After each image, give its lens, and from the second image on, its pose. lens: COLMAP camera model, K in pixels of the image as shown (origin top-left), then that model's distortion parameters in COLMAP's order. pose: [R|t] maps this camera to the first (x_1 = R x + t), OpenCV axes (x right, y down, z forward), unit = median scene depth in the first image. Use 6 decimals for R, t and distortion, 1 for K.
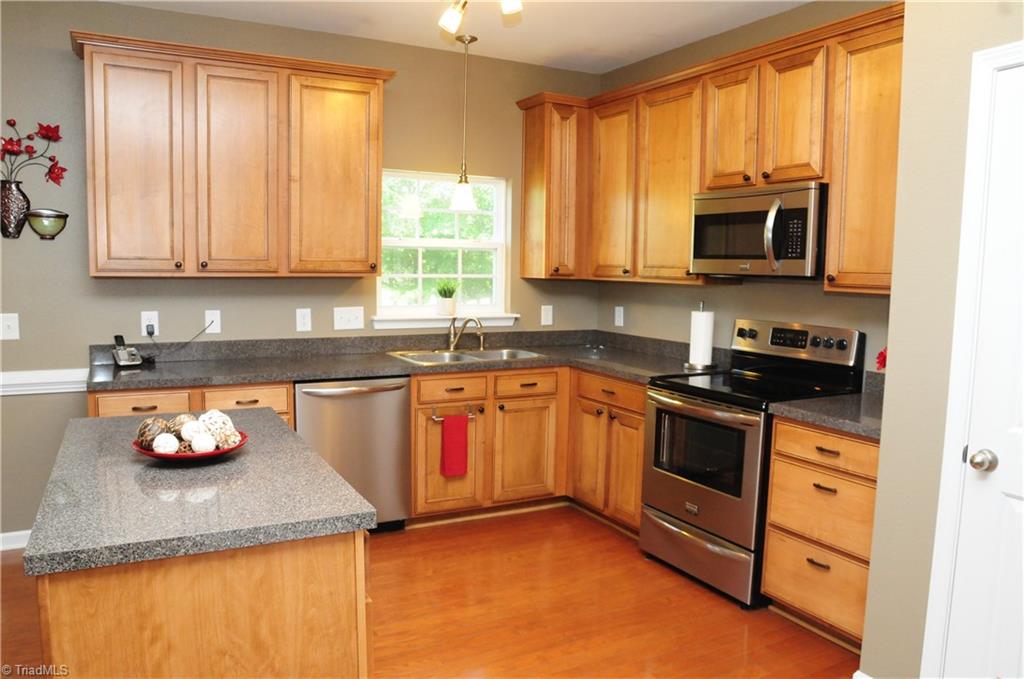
lens RADIAL K [[750.7, 0, 510.4], [0, 750.7, 350.3], [0, 0, 1]] dist [-0.134698, 0.085335]
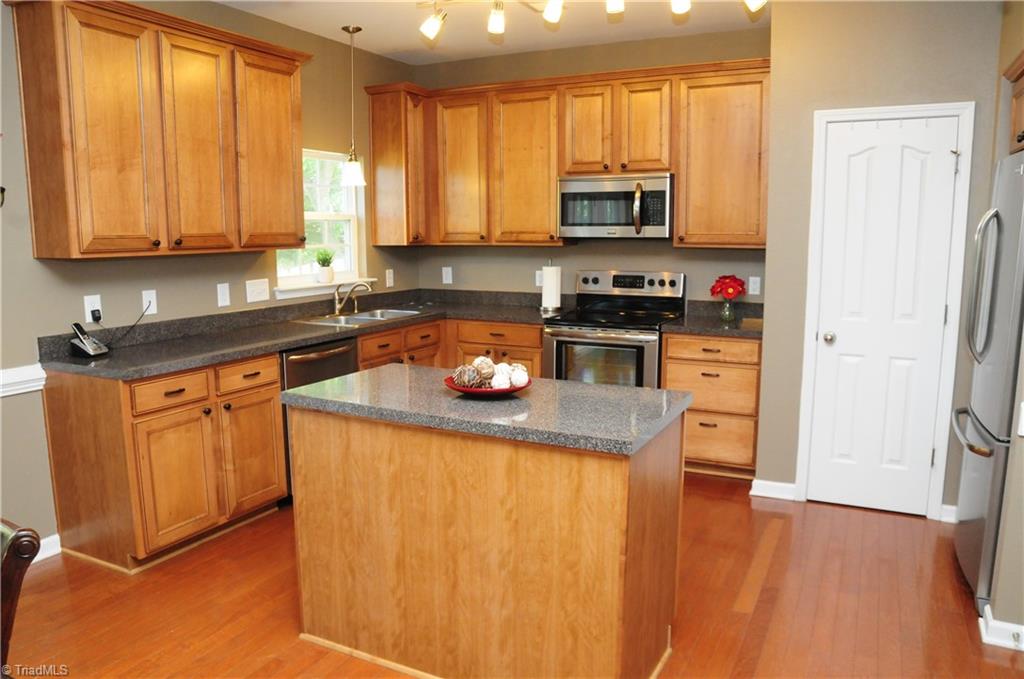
lens RADIAL K [[749.7, 0, 506.1], [0, 749.7, 345.7], [0, 0, 1]] dist [-0.132463, 0.081437]
pose [[0.825128, -0.105596, 0.554990, -0.562935], [0.080954, 0.994338, 0.068832, -0.010871], [-0.559116, -0.011867, 0.829005, -0.042071]]
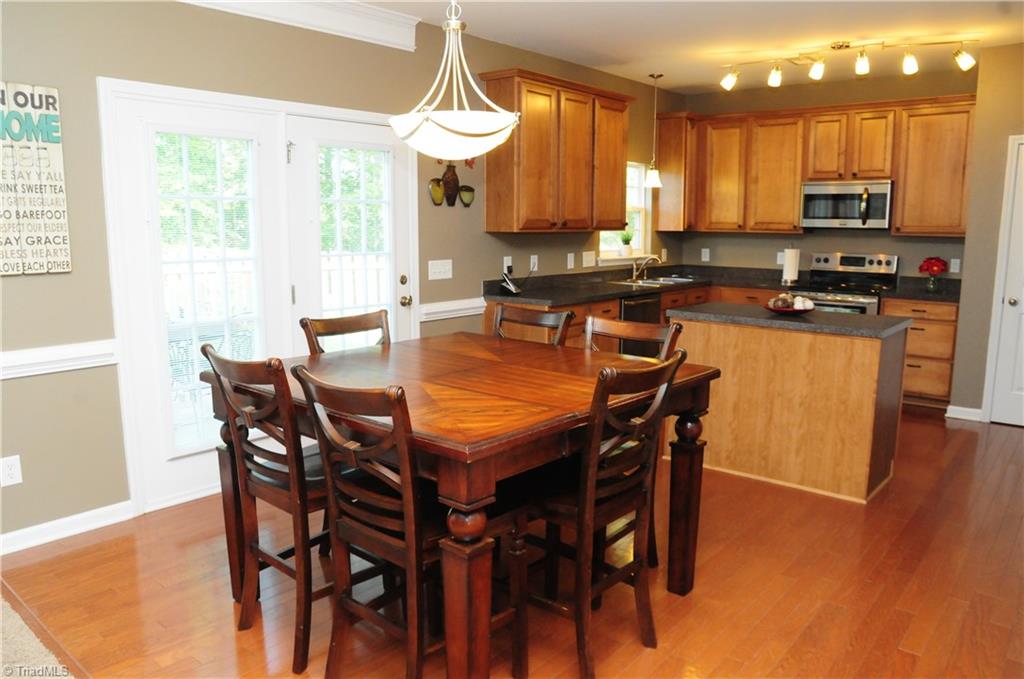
lens RADIAL K [[750.7, 0, 504.6], [0, 750.7, 347.8], [0, 0, 1]] dist [-0.134698, 0.085335]
pose [[0.933593, -0.076200, 0.350140, -1.008496], [0.056148, 0.996166, 0.067083, 0.025818], [-0.353909, -0.042969, 0.934292, -0.379409]]
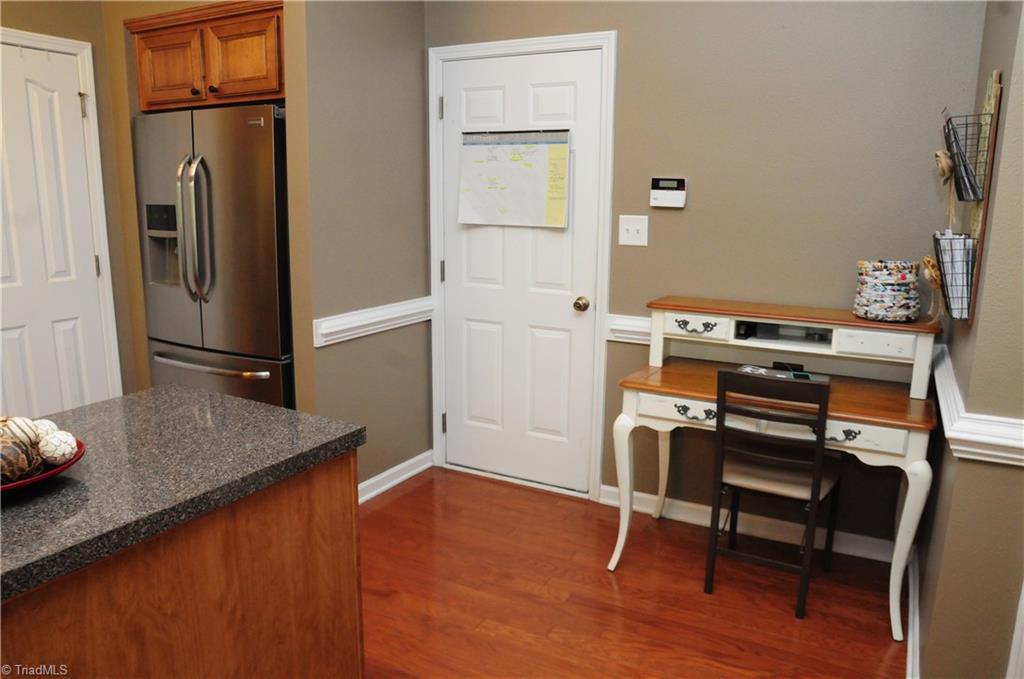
lens RADIAL K [[749.7, 0, 507.6], [0, 749.7, 338.0], [0, 0, 1]] dist [-0.132463, 0.081437]
pose [[-0.542192, -0.189935, 0.818507, -0.597393], [0.075639, 0.959130, 0.272671, -0.060803], [-0.836844, 0.209751, -0.505666, 0.459310]]
